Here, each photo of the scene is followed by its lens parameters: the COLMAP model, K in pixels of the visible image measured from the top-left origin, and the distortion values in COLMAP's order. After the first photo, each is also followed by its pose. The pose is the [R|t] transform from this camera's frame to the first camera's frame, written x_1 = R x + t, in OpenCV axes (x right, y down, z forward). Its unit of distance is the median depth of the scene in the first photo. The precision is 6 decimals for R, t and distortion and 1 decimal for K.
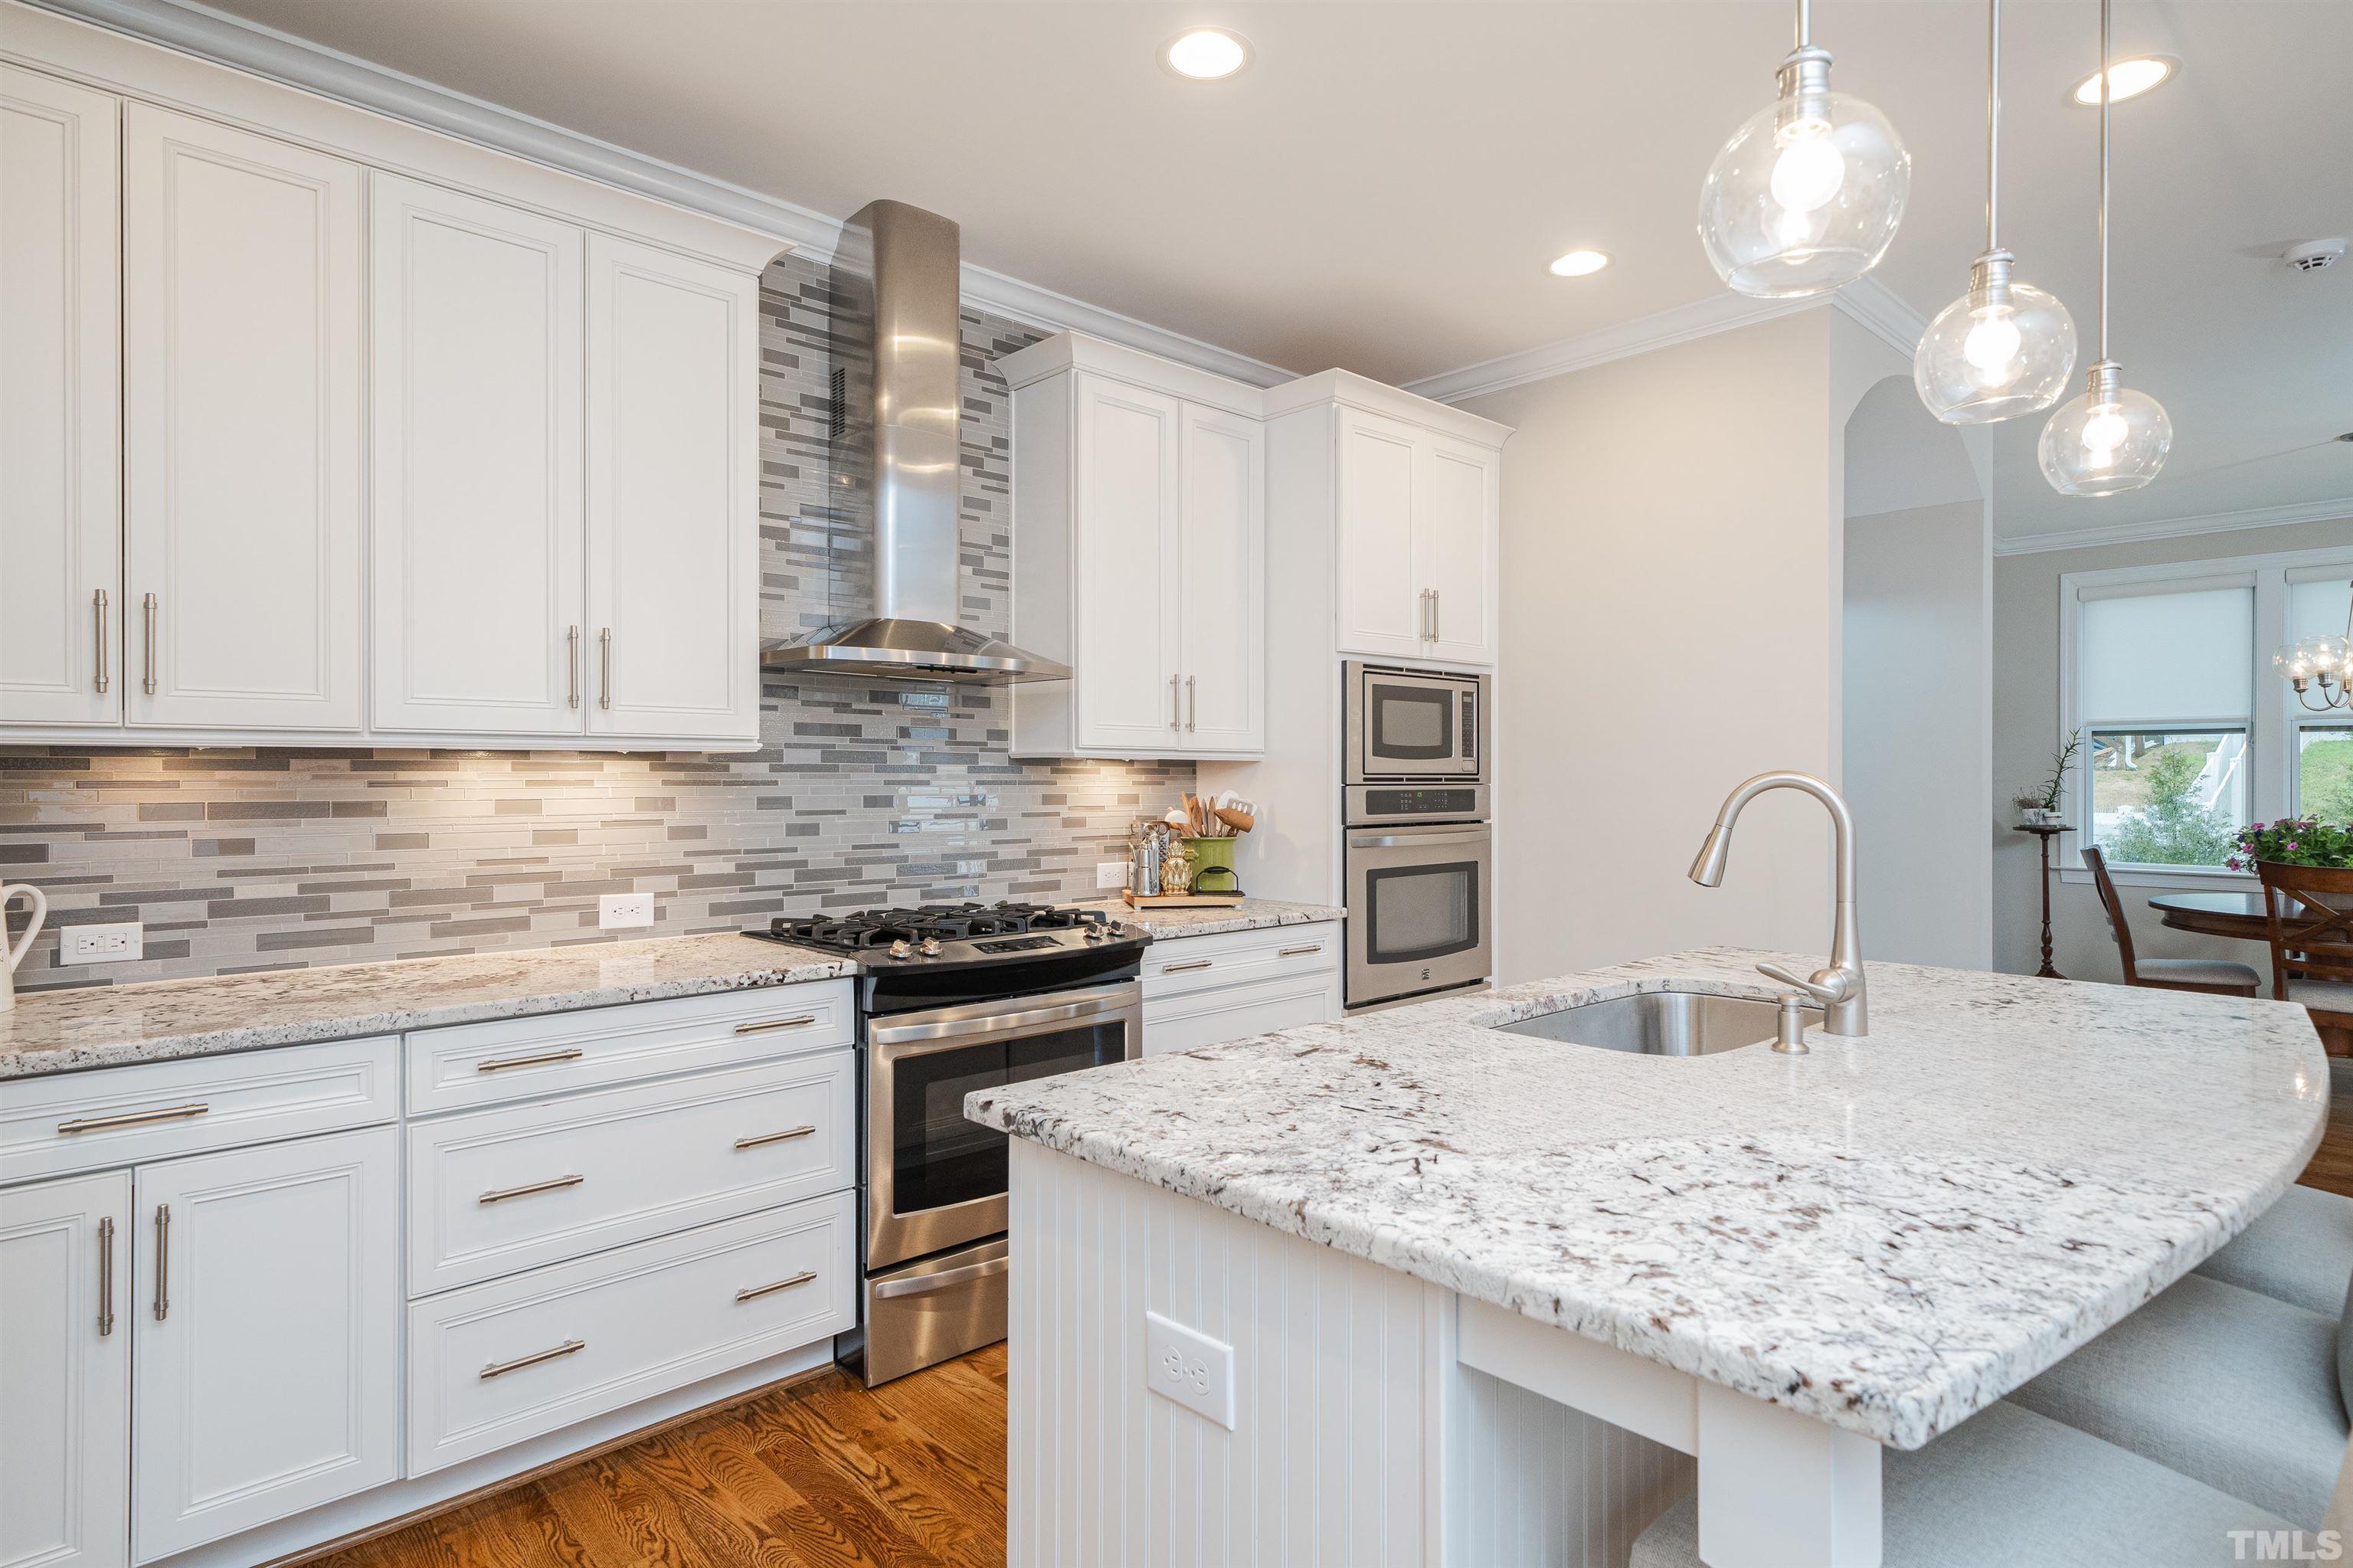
lens RADIAL K [[1253.7, 0, 1177.6], [0, 1253.7, 778.7], [0, 0, 1]] dist [0.003194, 0.001882]
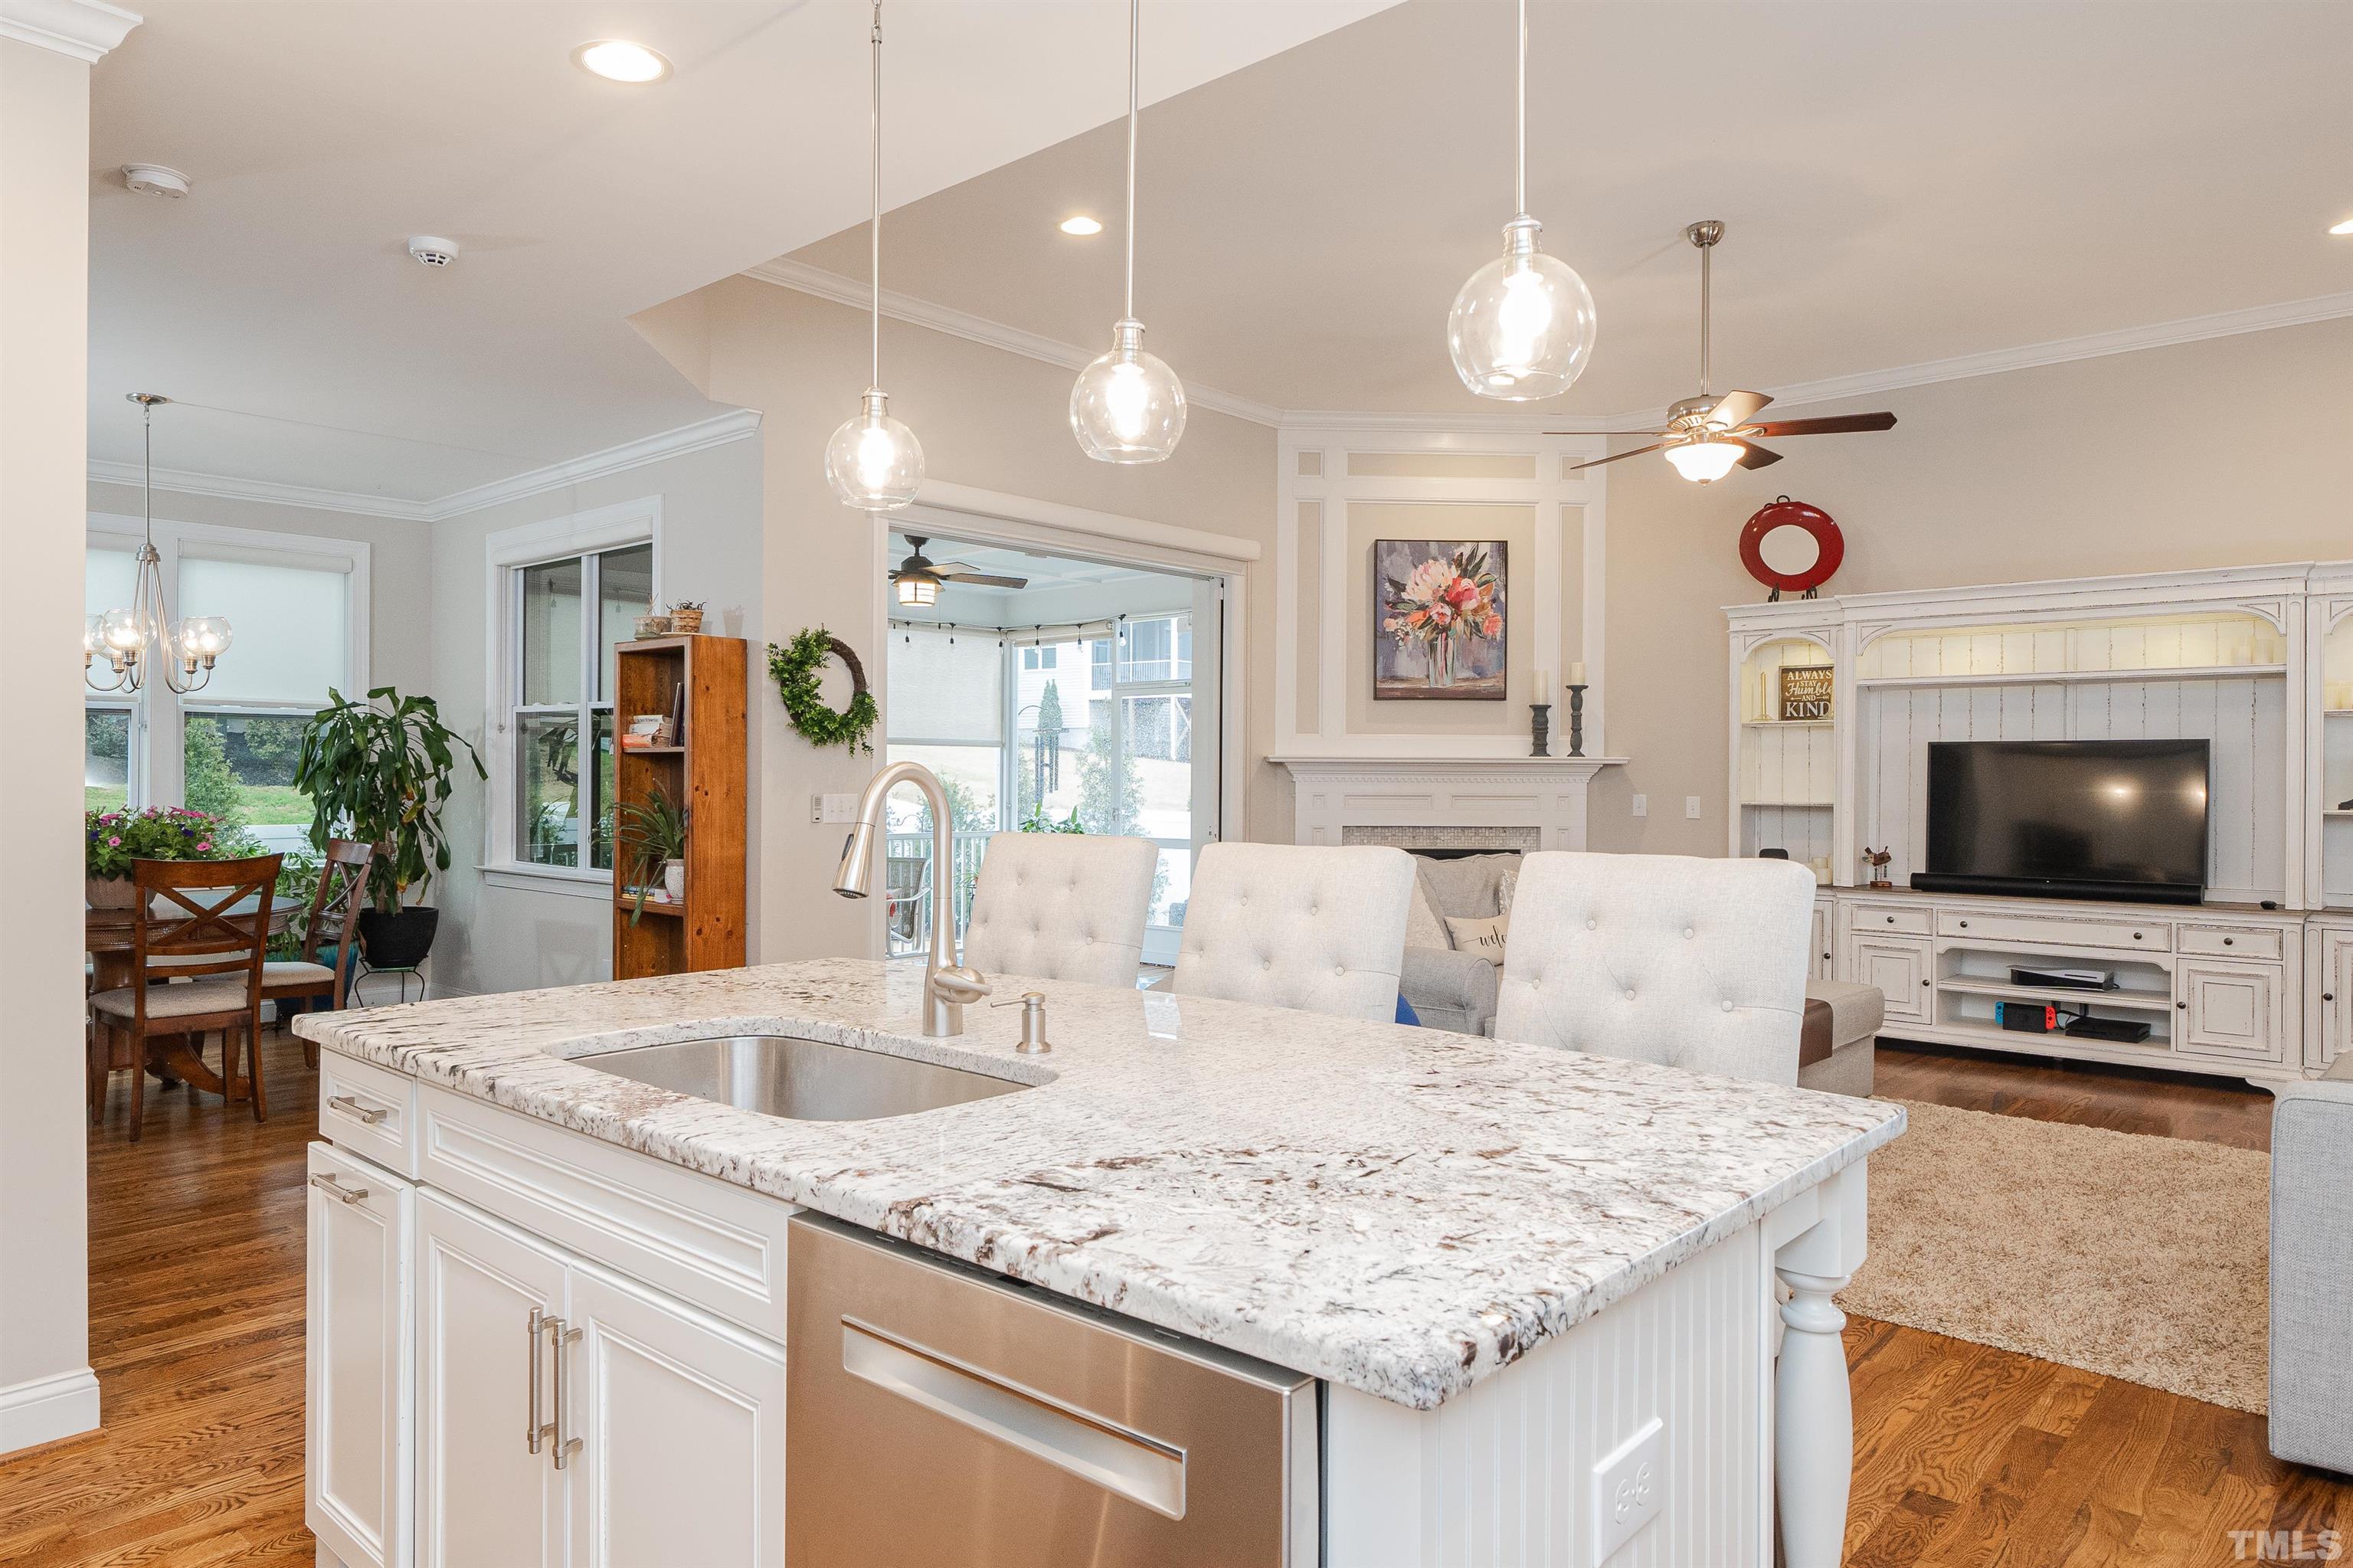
lens RADIAL K [[1489.3, 0, 1174.6], [0, 1489.3, 773.7], [0, 0, 1]] dist [-0.002115, -0.004632]
pose [[-0.083617, -0.001829, 0.996496, -0.382047], [-0.003797, 0.999992, 0.001517, -0.000147], [-0.996491, -0.003657, -0.083623, 0.562056]]
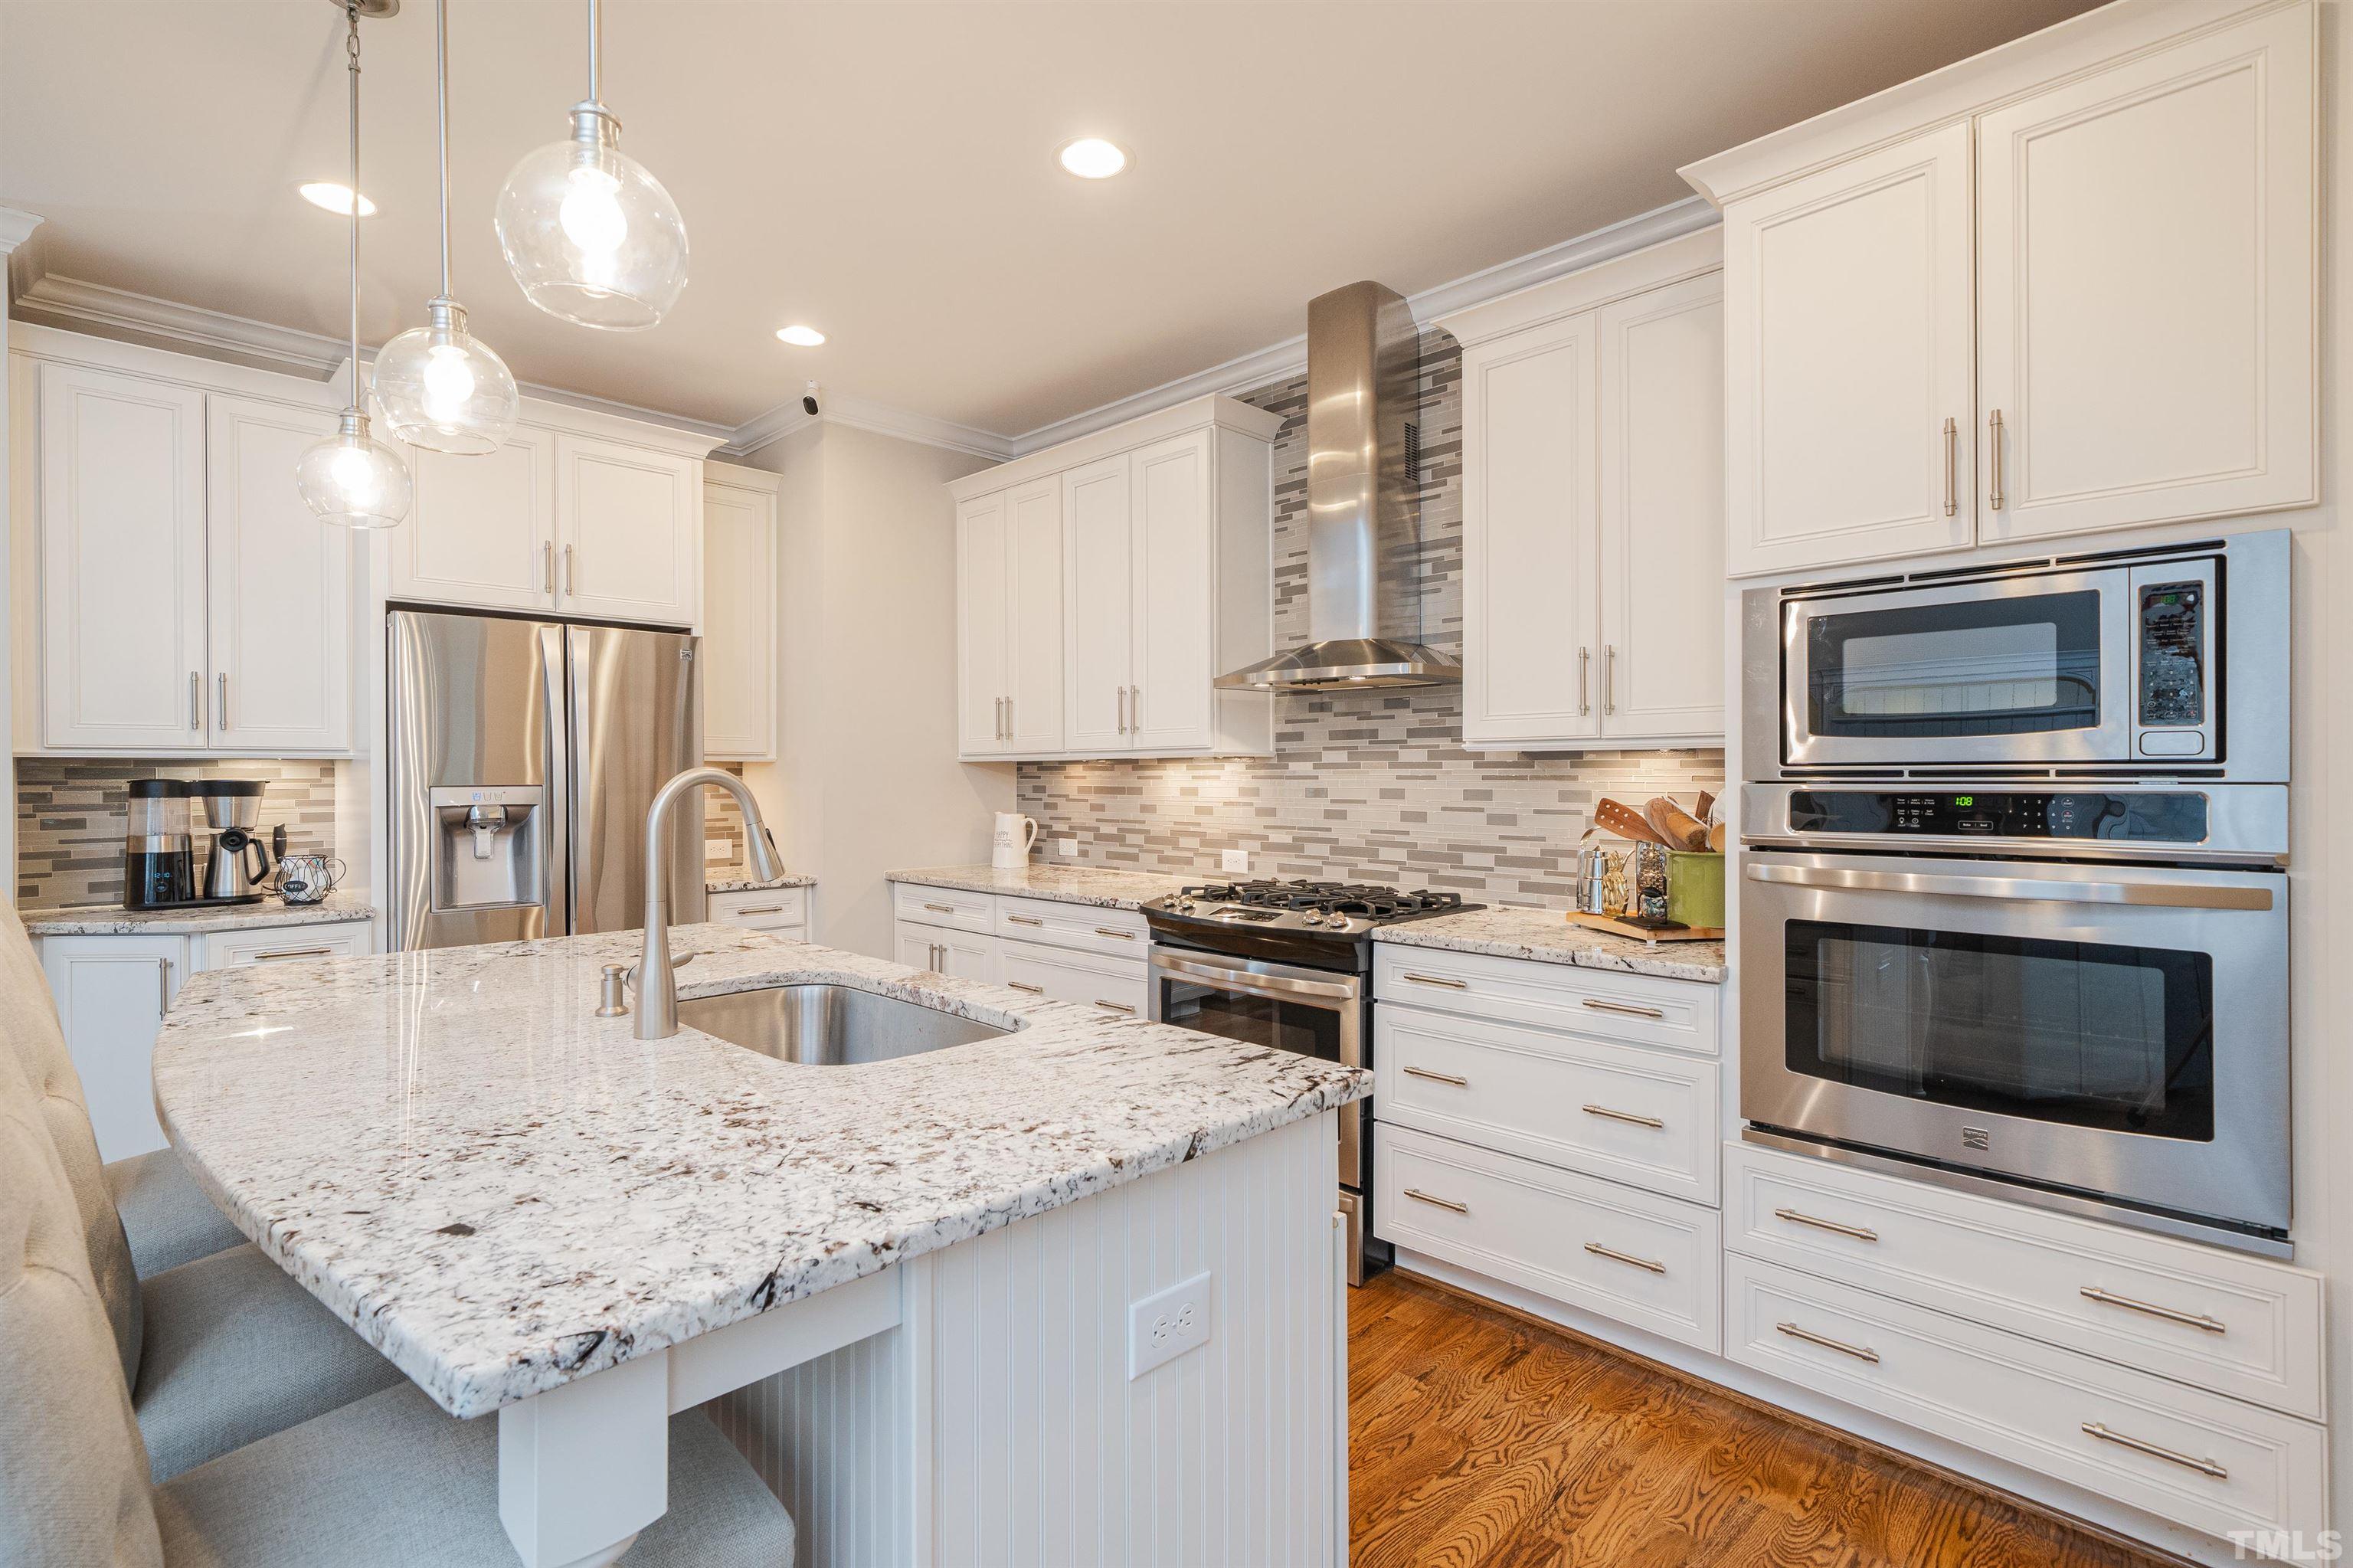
lens RADIAL K [[1104.0, 0, 1176.5], [0, 1104.0, 784.0], [0, 0, 1]] dist [0.003800, 0.000601]
pose [[0.034047, 0.006486, -0.999399, 0.847863], [0.000751, 0.999978, 0.006515, 0.002569], [0.999420, -0.000972, 0.034042, 0.835546]]
